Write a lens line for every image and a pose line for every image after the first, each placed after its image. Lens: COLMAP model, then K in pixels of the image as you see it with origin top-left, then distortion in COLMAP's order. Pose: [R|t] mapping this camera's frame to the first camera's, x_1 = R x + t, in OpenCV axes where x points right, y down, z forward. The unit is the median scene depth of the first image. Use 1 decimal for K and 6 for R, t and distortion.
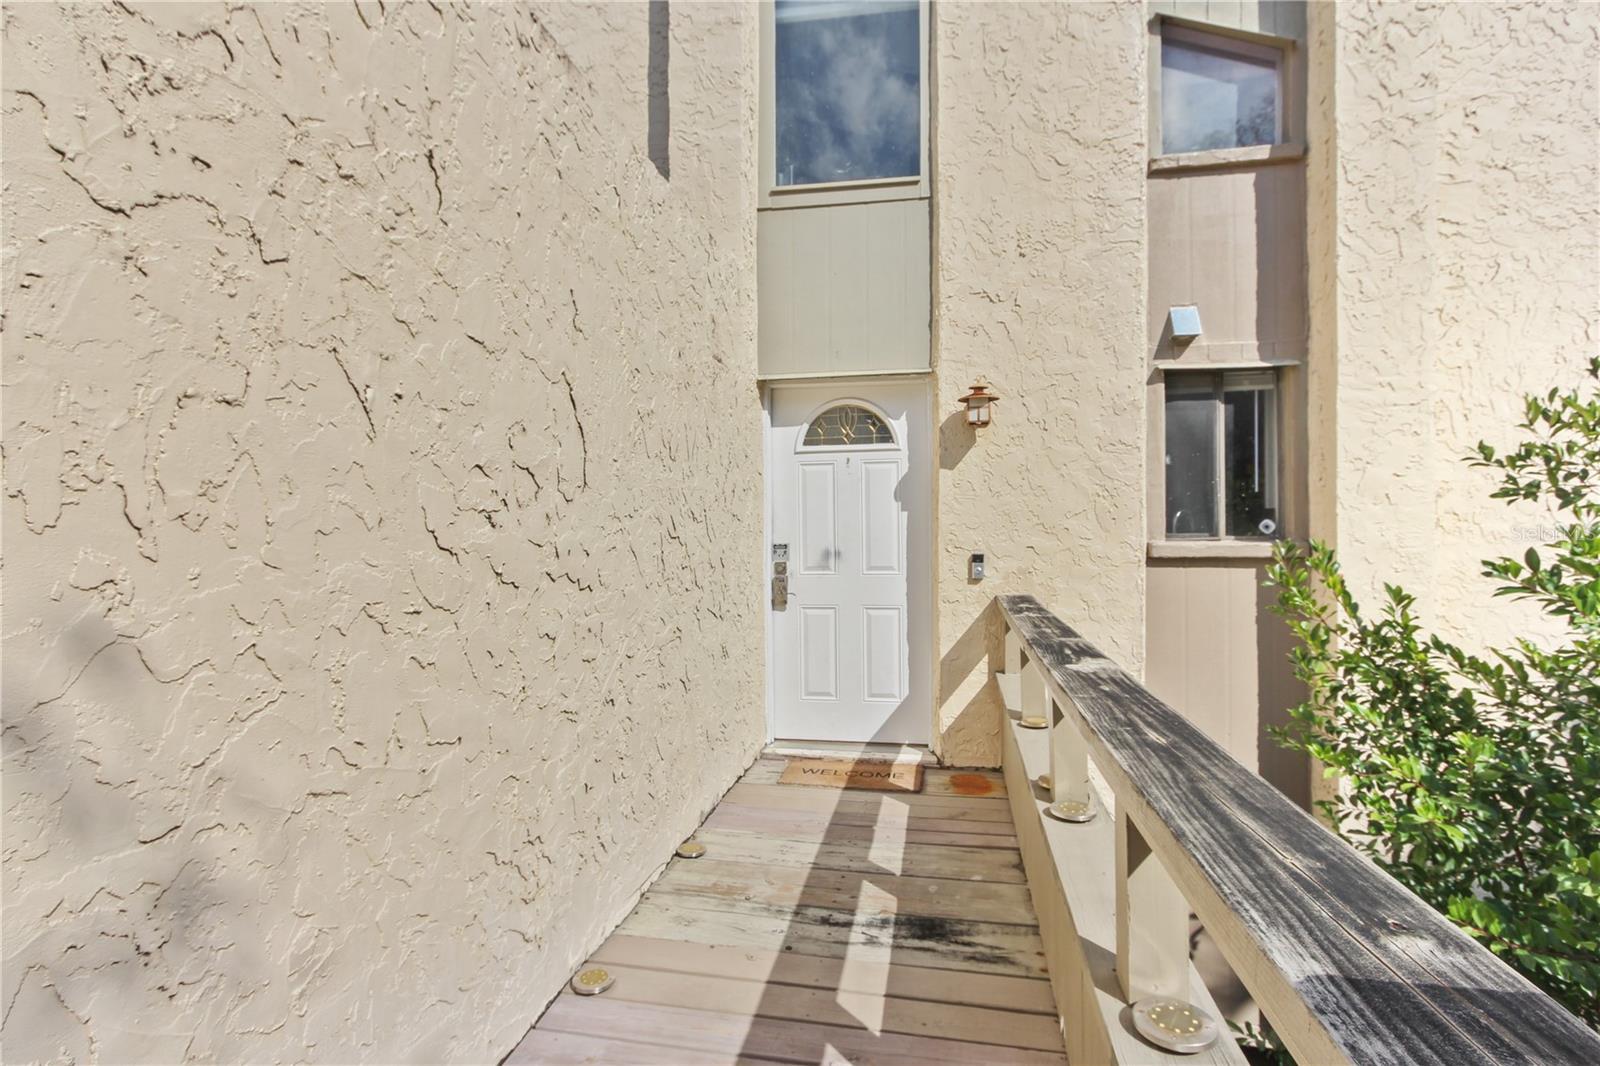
lens RADIAL K [[751.6, 0, 800.0], [0, 751.6, 533.0], [0, 0, 1]] dist [-0.004371, 0.006658]
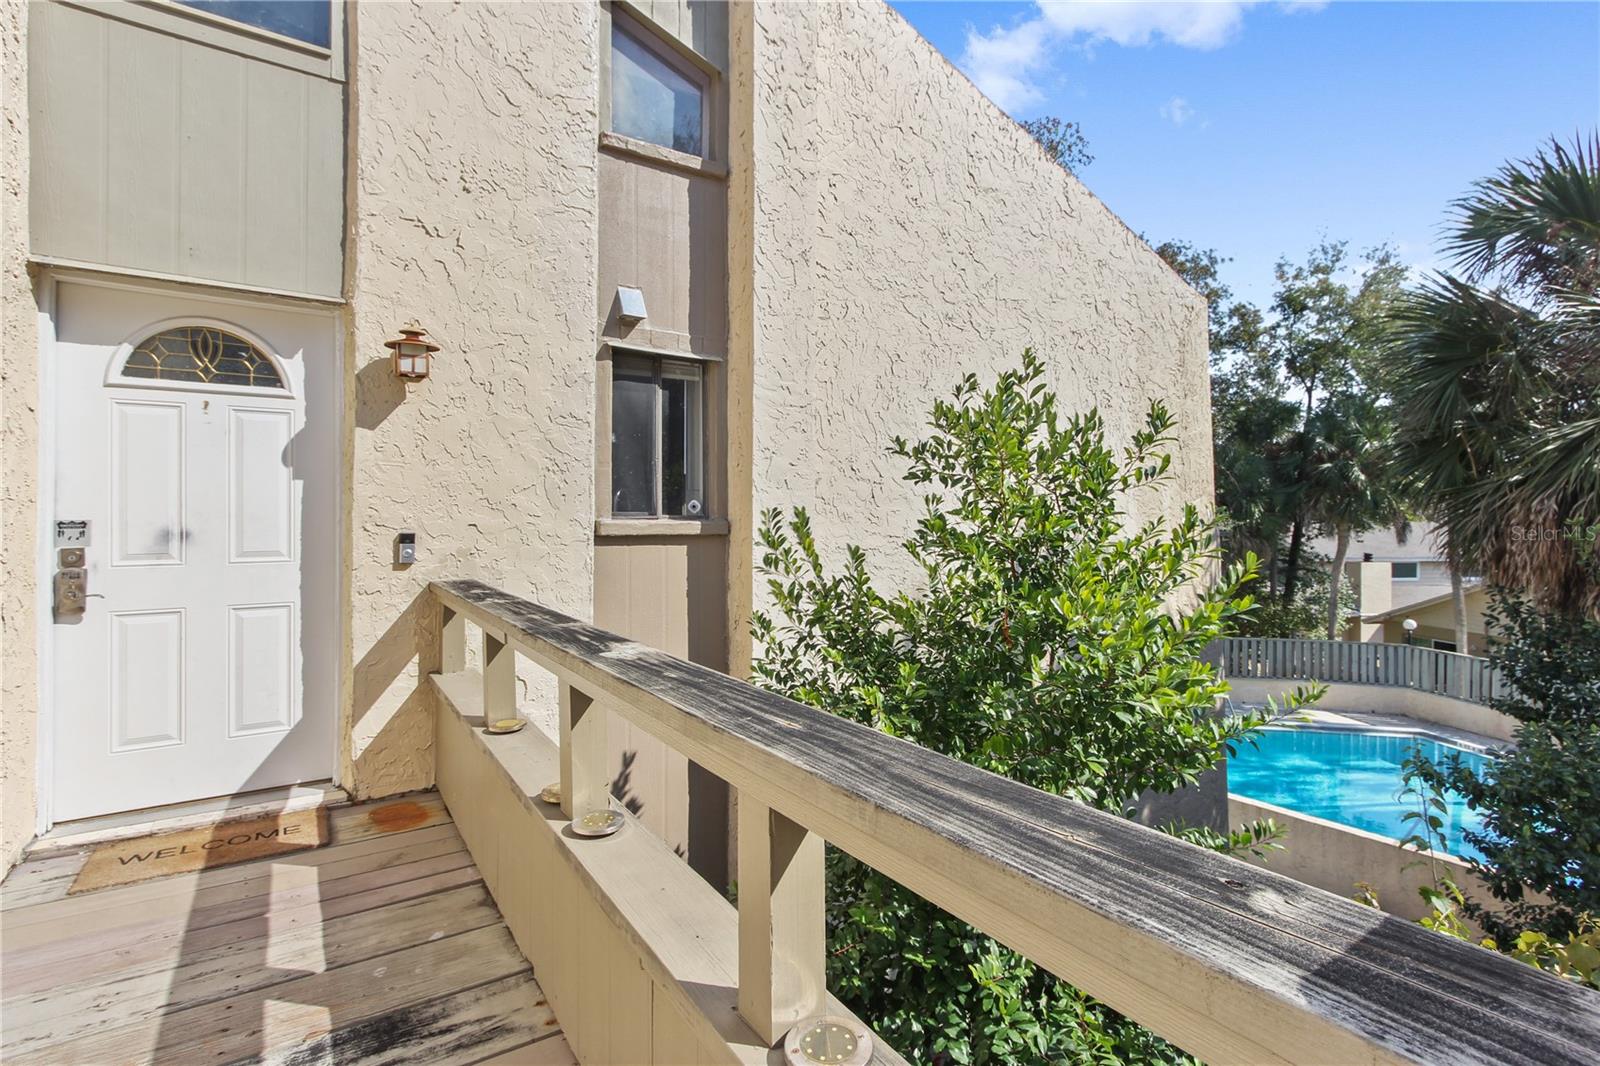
lens RADIAL K [[767.7, 0, 796.3], [0, 767.7, 509.8], [0, 0, 1]] dist [0.003504, 0.002188]
pose [[0.722895, 0.015183, 0.690791, -0.039567], [-0.008834, 0.999880, -0.012733, 0.009278], [-0.690901, 0.003102, 0.722943, 0.094226]]
